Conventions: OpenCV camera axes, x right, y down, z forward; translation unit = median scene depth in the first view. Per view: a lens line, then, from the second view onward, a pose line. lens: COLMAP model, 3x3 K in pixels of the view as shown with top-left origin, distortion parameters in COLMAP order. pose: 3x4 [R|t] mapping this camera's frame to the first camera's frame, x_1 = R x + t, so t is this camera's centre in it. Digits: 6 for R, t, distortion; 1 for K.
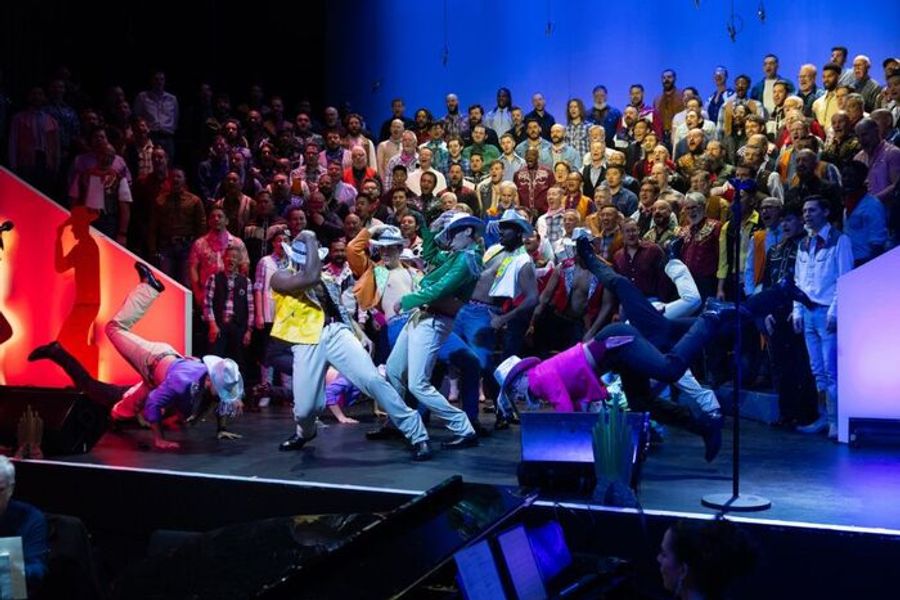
lens RADIAL K [[922.9, 0, 468.5], [0, 922.9, 293.1], [0, 0, 1]] dist [0.029811, 0.000000]
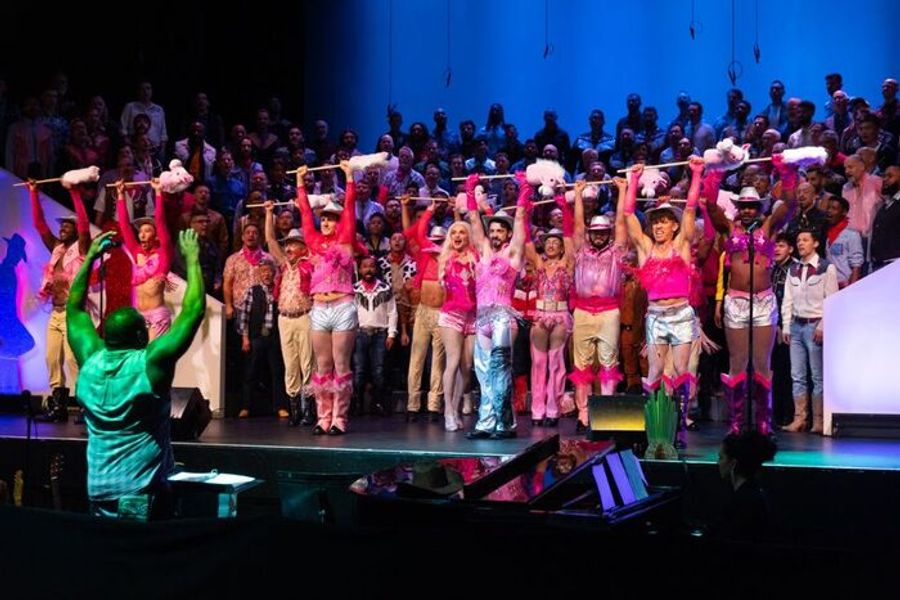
lens RADIAL K [[1150.0, 0, 454.9], [0, 1150.0, 304.8], [0, 0, 1]] dist [0.016138, 0.000000]
pose [[0.997517, 0.013050, 0.069210, -0.157393], [-0.012061, 0.999819, -0.014690, 0.017723], [-0.069389, 0.013819, 0.997494, -0.394081]]
